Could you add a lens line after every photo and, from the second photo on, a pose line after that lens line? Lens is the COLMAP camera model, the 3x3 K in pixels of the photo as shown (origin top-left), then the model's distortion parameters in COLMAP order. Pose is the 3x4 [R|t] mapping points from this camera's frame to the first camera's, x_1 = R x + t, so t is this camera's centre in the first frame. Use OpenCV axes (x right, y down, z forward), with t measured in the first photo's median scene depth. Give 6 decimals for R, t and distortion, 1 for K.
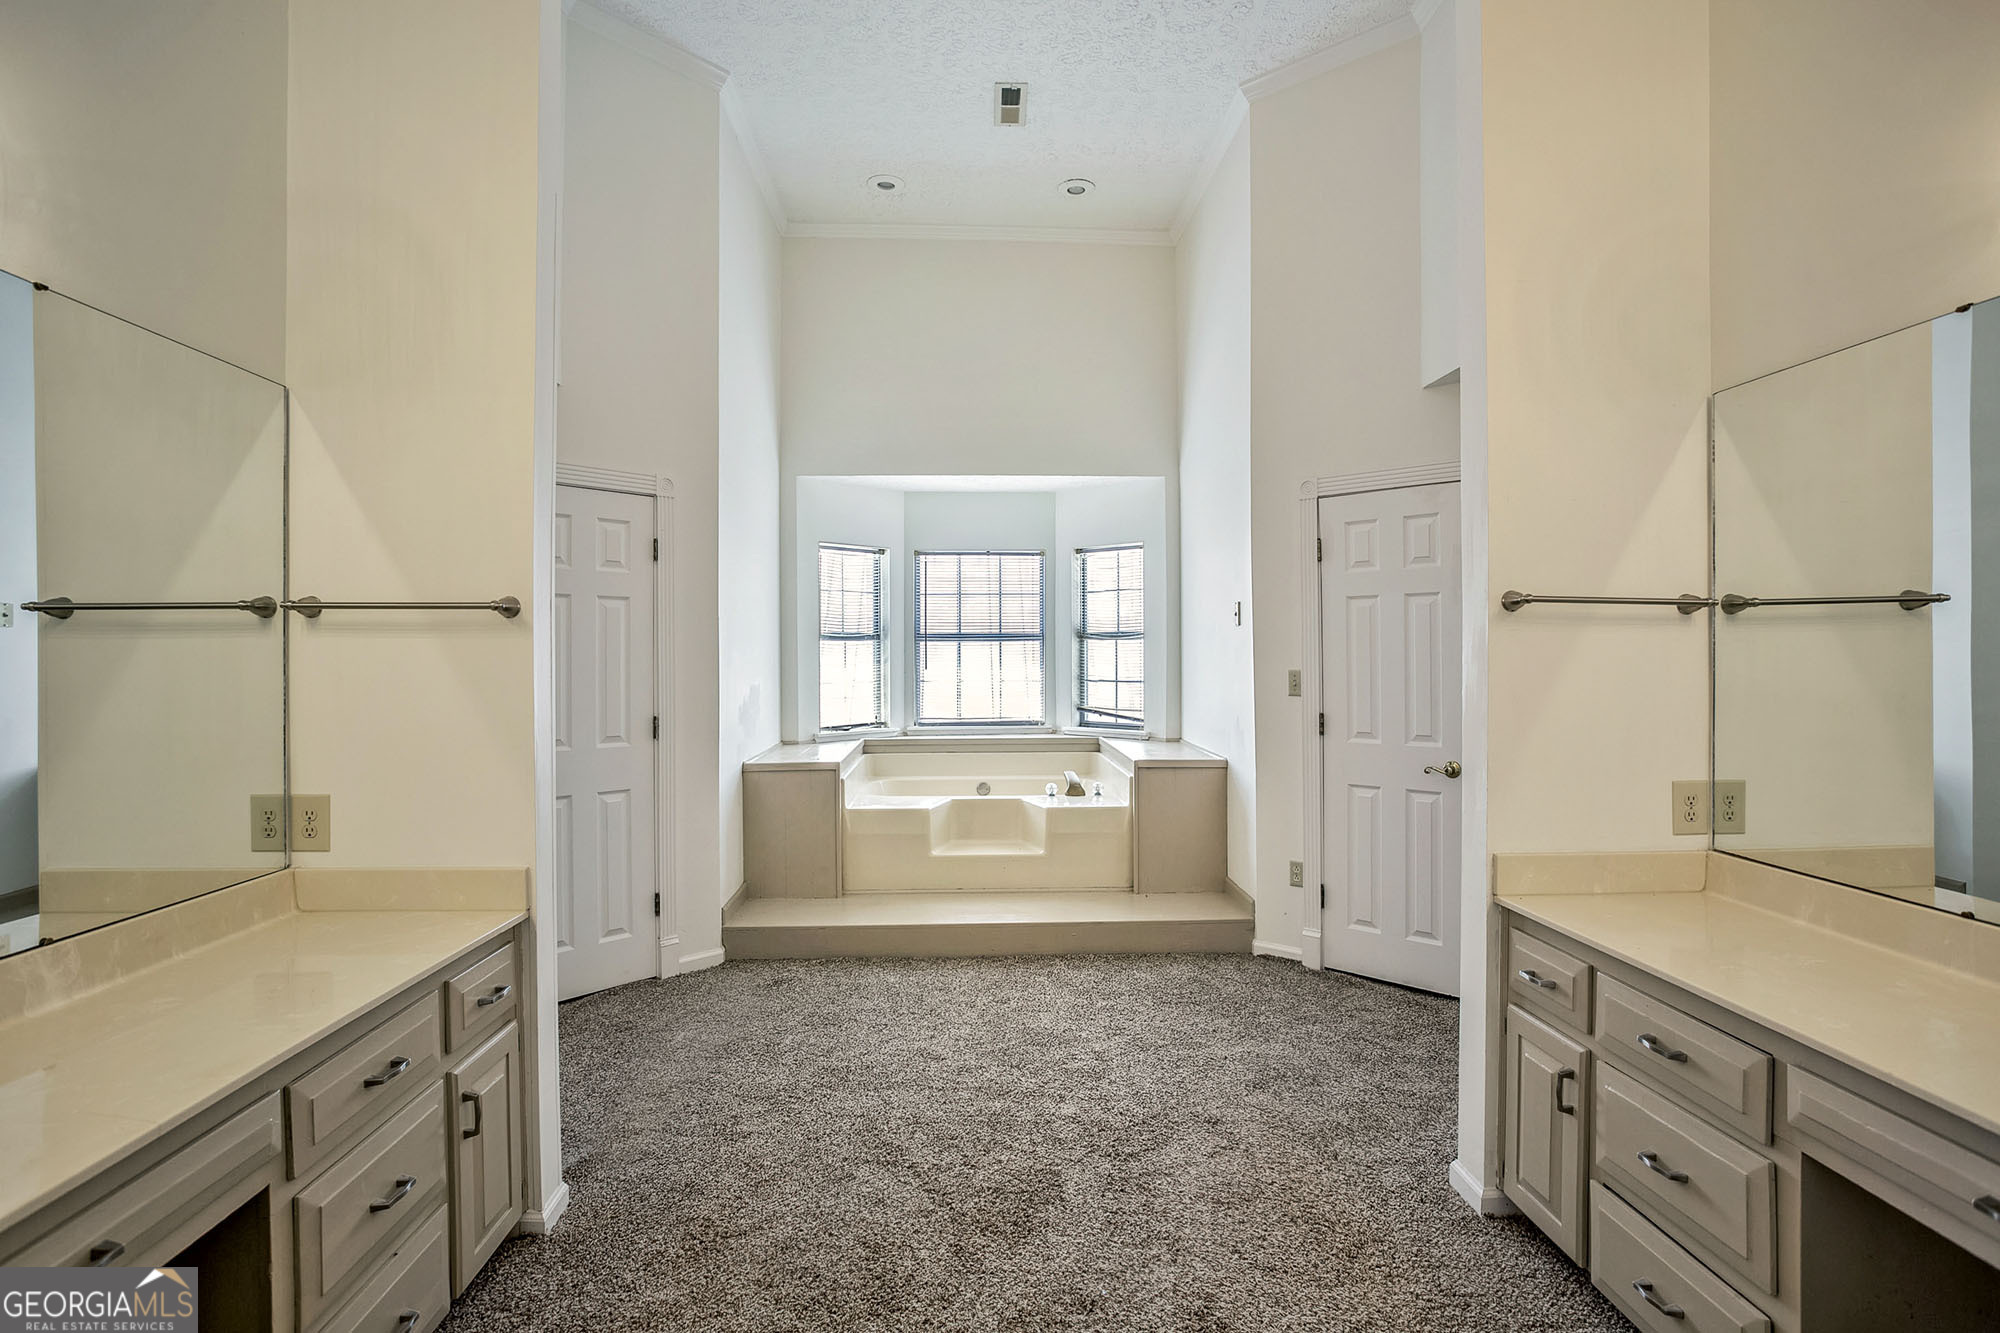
lens RADIAL K [[978.1, 0, 990.4], [0, 978.1, 652.6], [0, 0, 1]] dist [-0.047382, 0.021886]
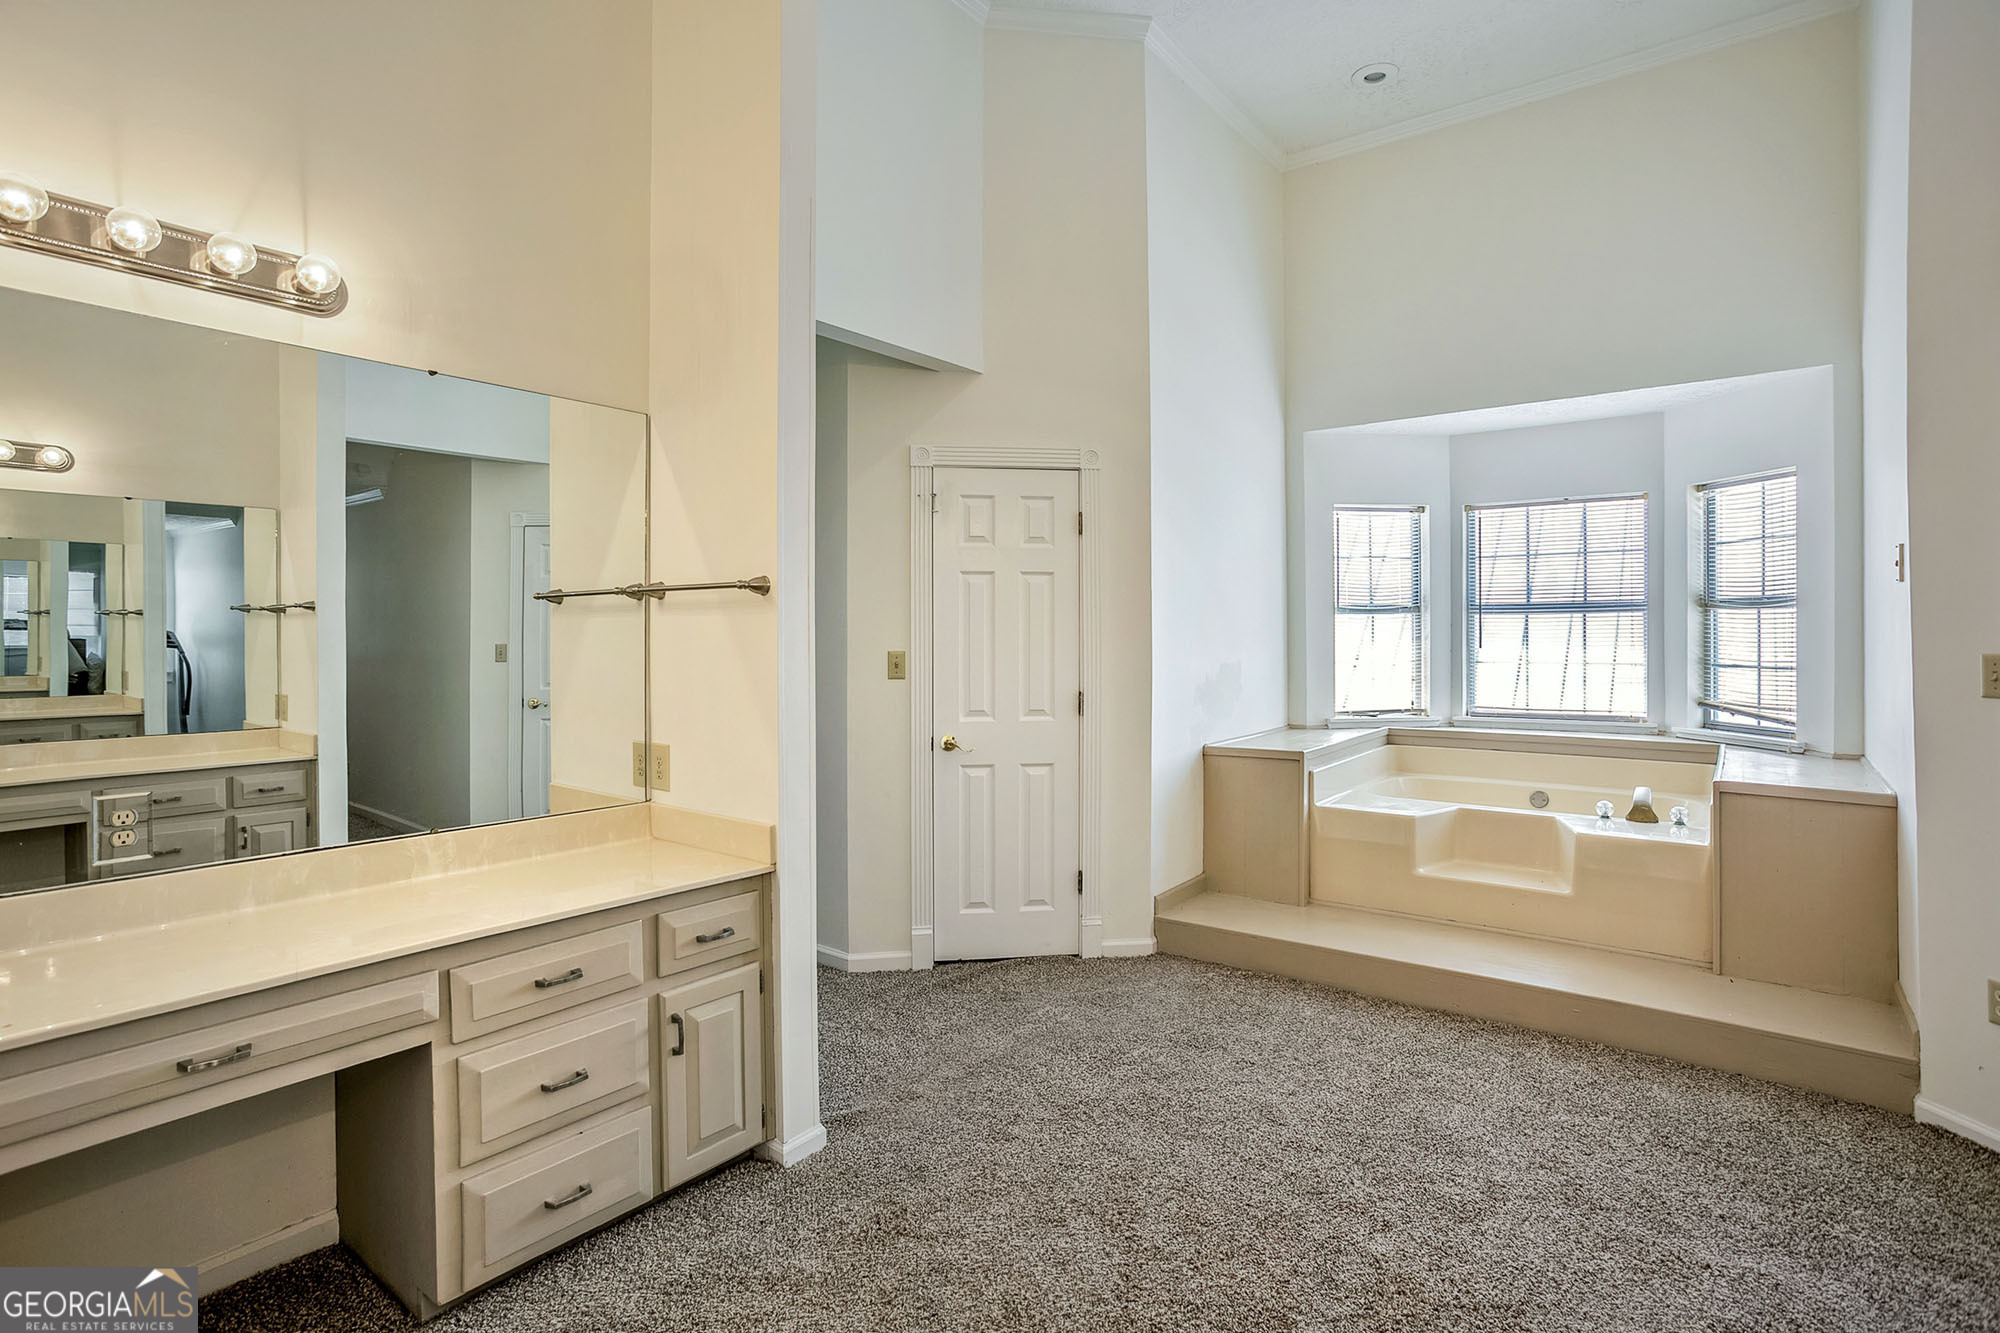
lens RADIAL K [[978.1, 0, 986.8], [0, 978.1, 631.5], [0, 0, 1]] dist [-0.047382, 0.021886]
pose [[0.762003, -0.001615, -0.647571, 0.231845], [0.002782, 0.999996, 0.000780, 0.002833], [0.647567, -0.002396, 0.762005, 0.180445]]
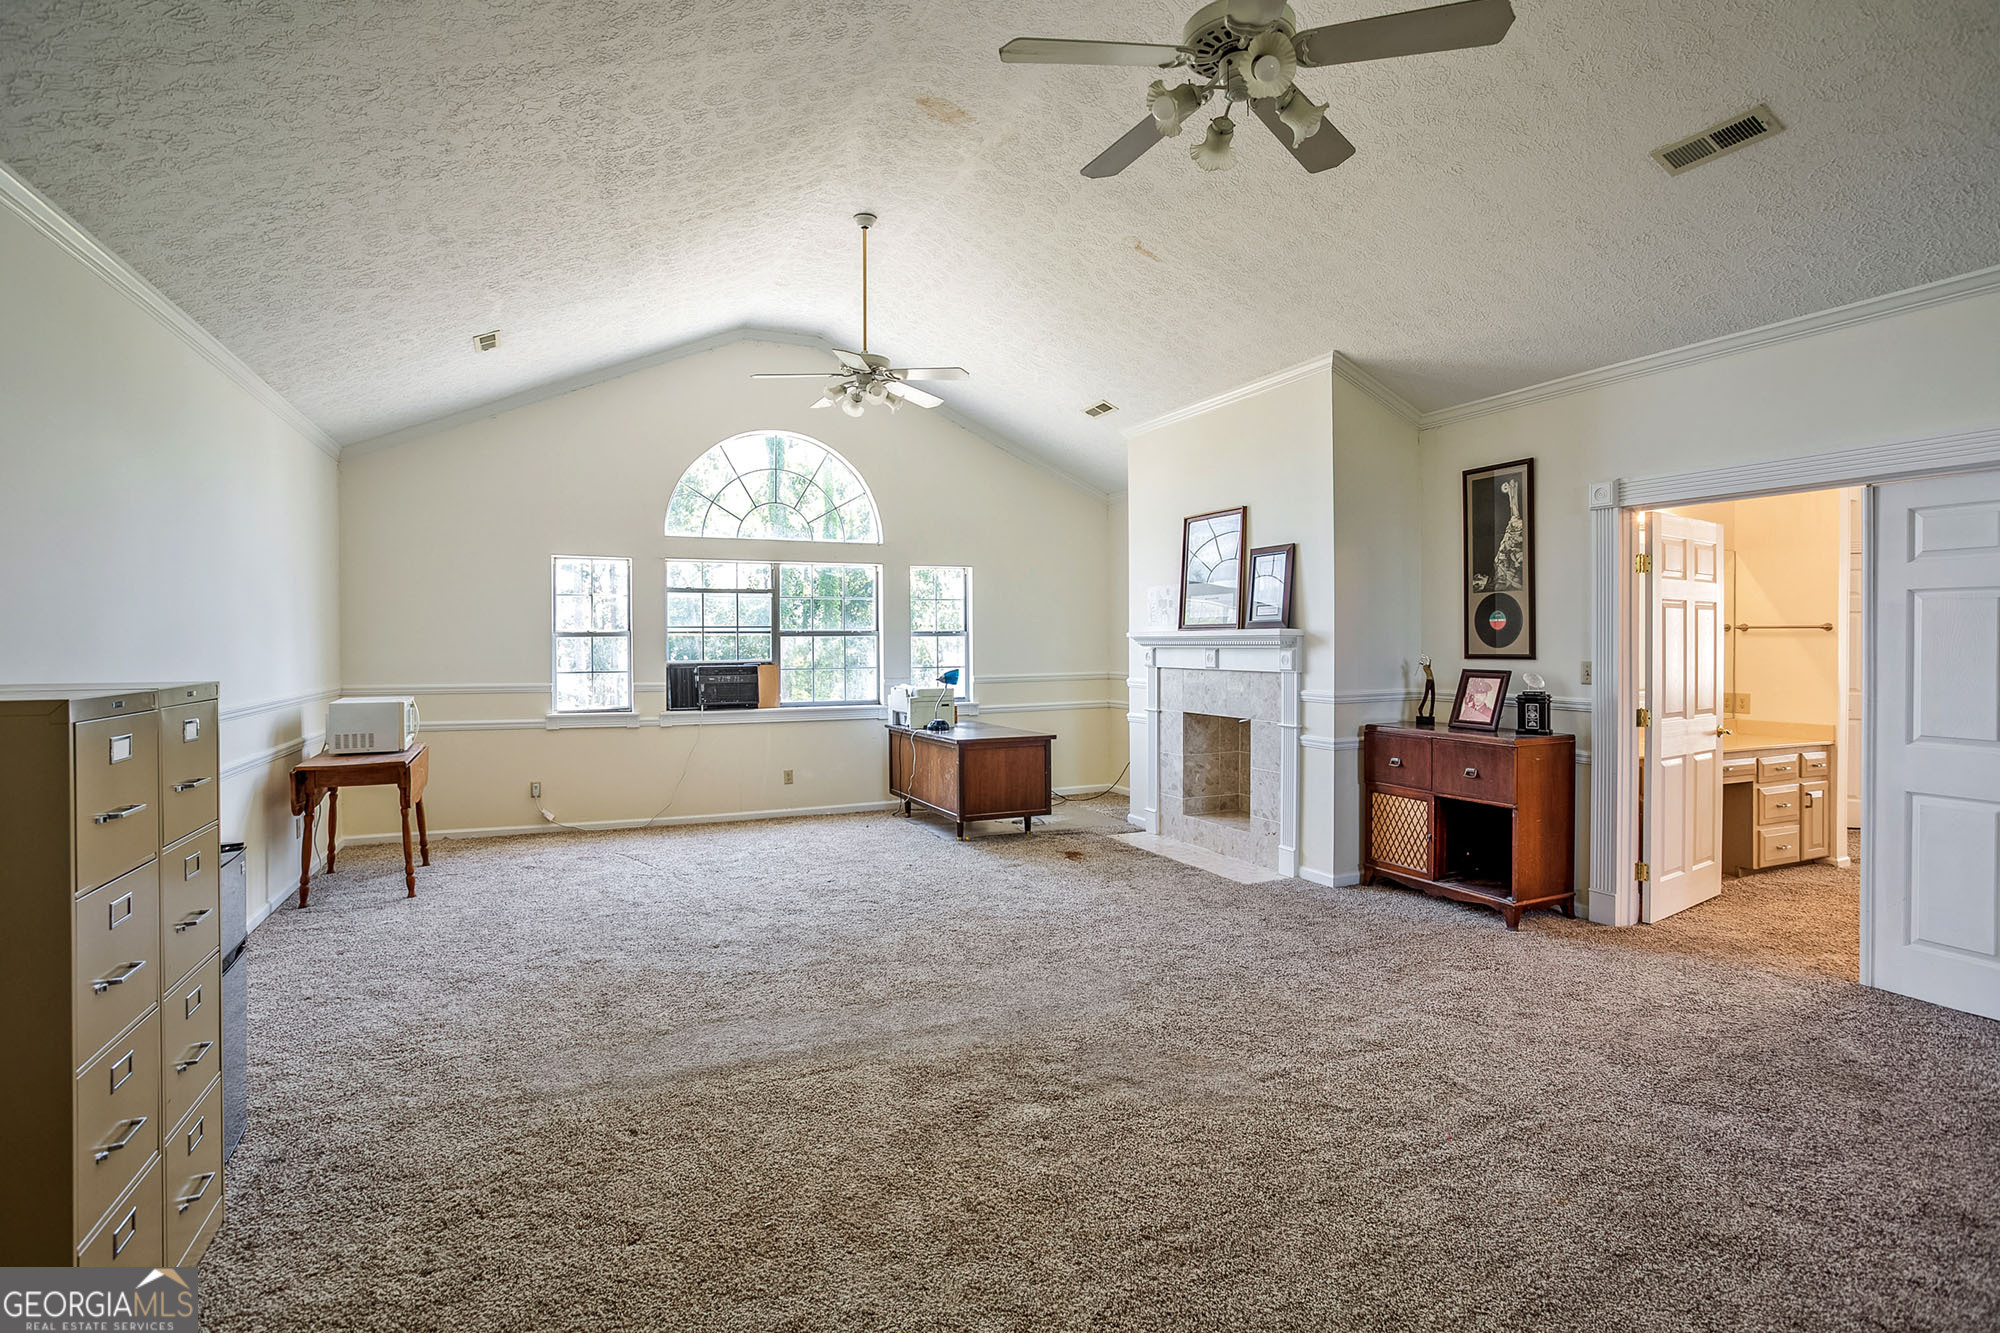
lens RADIAL K [[978.1, 0, 979.0], [0, 978.1, 655.5], [0, 0, 1]] dist [-0.047382, 0.021886]
pose [[0.385922, 0.012094, -0.922452, 0.577014], [-0.004342, 0.999927, 0.011293, 0.007195], [0.922521, -0.000353, 0.385946, -1.219365]]
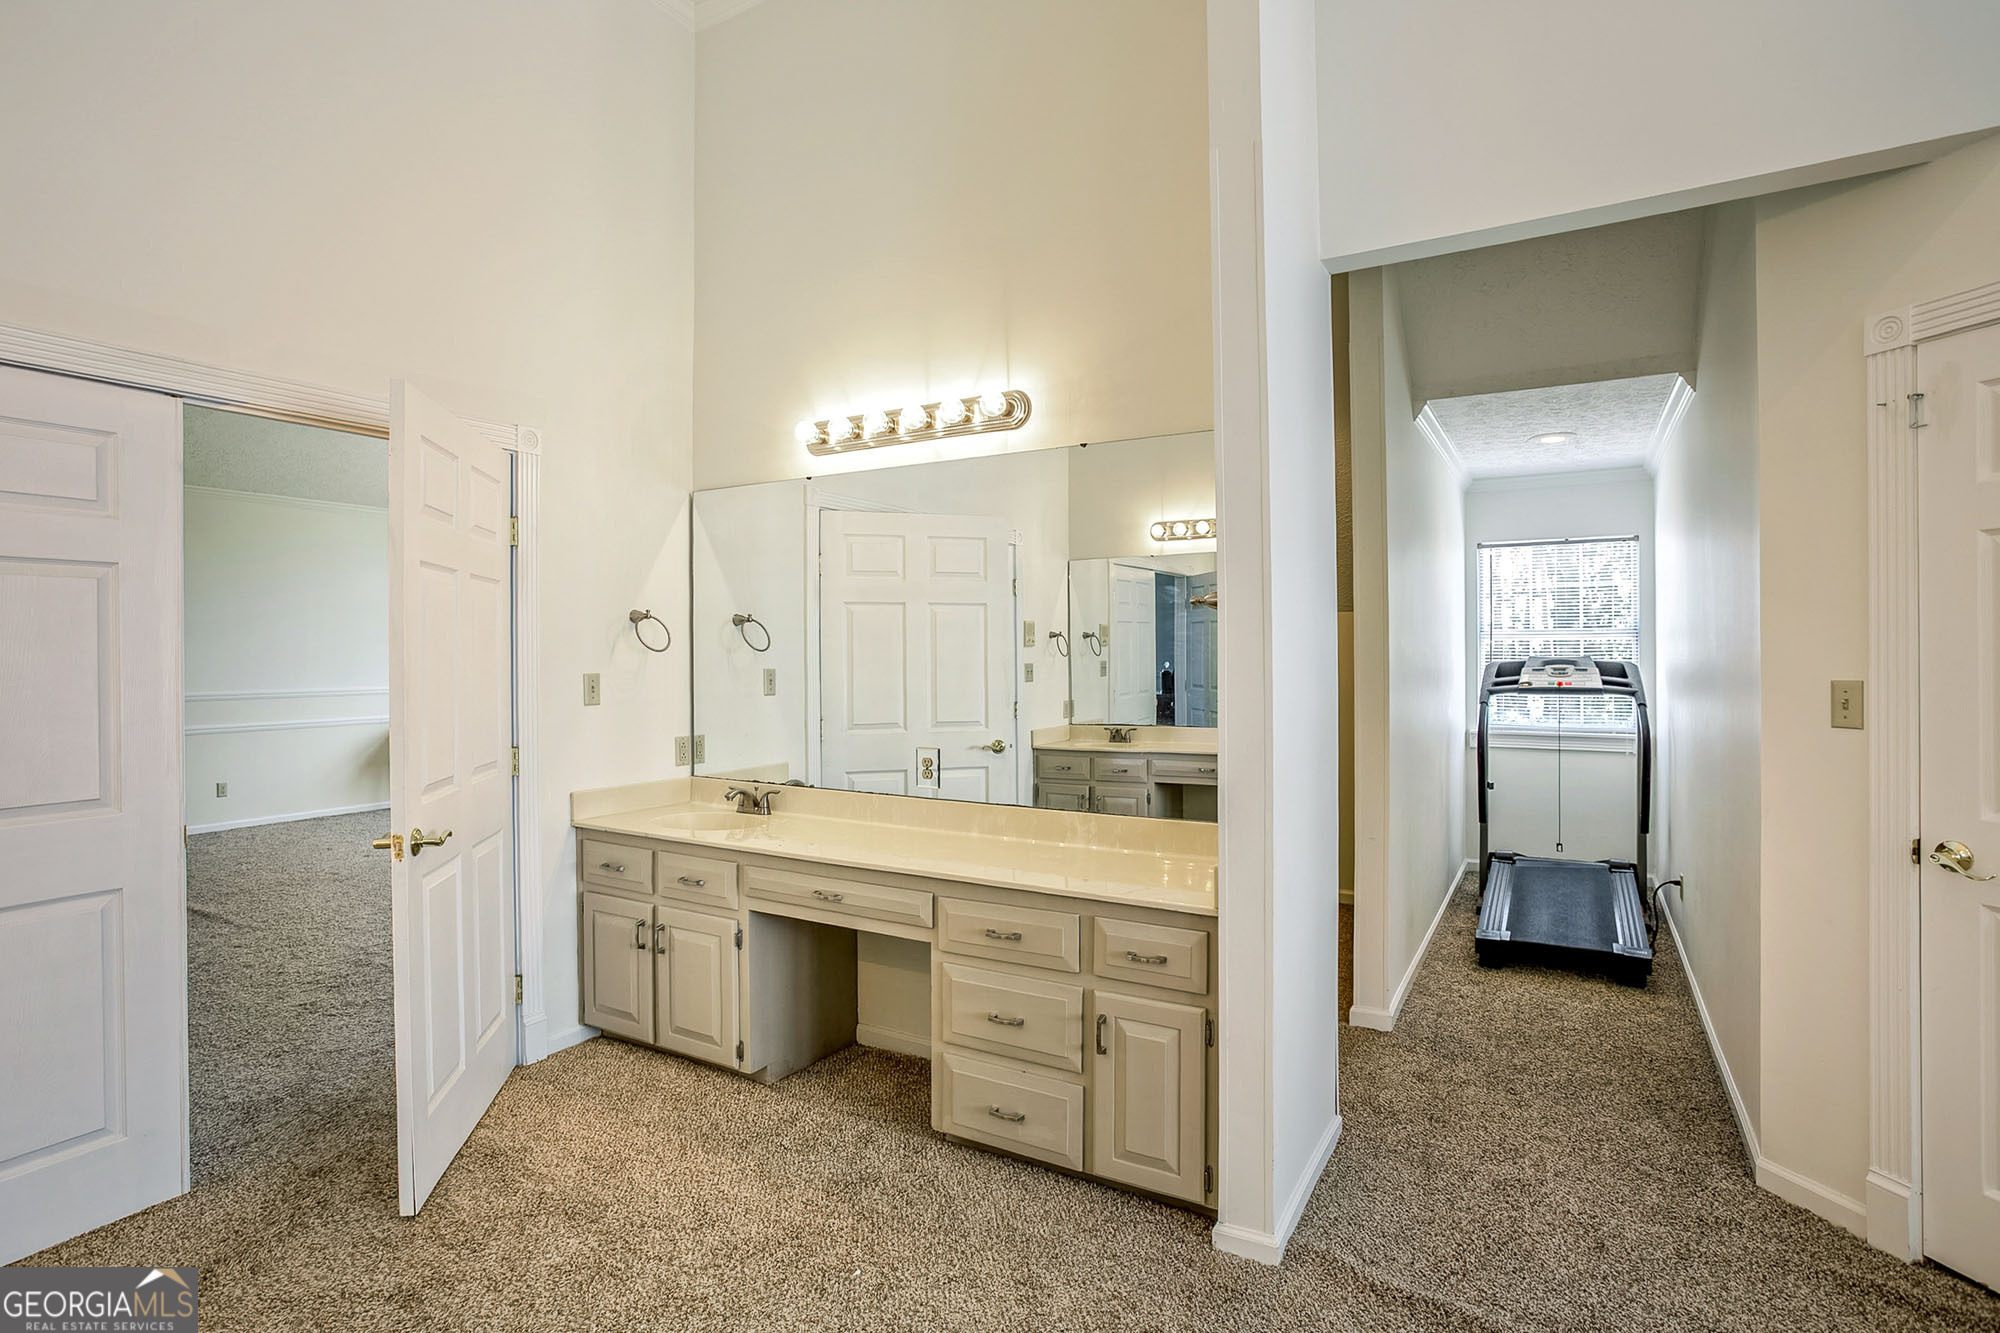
lens RADIAL K [[978.1, 0, 990.0], [0, 978.1, 660.4], [0, 0, 1]] dist [-0.047382, 0.021886]
pose [[-0.534220, 0.006832, -0.845318, 0.267479], [0.007217, 0.999968, 0.003520, 0.005469], [0.845314, -0.004220, -0.534252, 0.748971]]
